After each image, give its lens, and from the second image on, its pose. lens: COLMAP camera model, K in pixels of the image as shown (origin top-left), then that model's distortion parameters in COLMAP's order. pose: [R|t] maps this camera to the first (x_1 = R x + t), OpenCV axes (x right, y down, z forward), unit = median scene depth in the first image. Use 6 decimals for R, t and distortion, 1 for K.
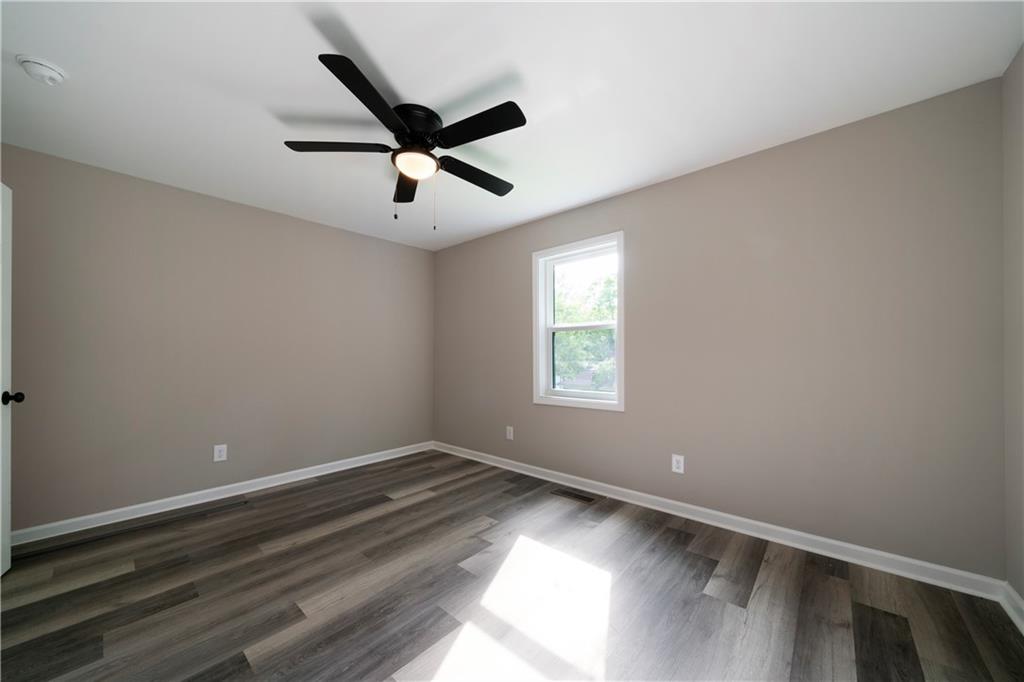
lens RADIAL K [[350.2, 0, 513.4], [0, 350.2, 352.8], [0, 0, 1]] dist [-0.005228, -0.000113]
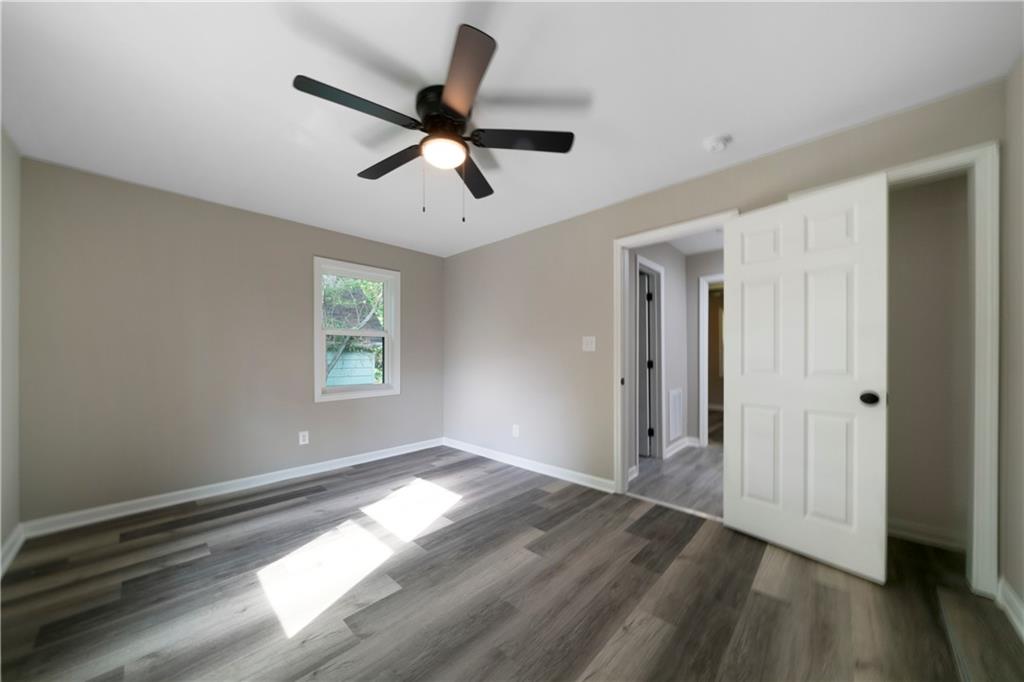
lens RADIAL K [[350.2, 0, 513.4], [0, 350.2, 352.8], [0, 0, 1]] dist [-0.005228, -0.000113]
pose [[-0.999428, 0.008775, 0.032659, -0.507284], [0.008240, 0.999830, -0.016488, 0.013183], [-0.032798, -0.016209, -0.999331, 1.995119]]
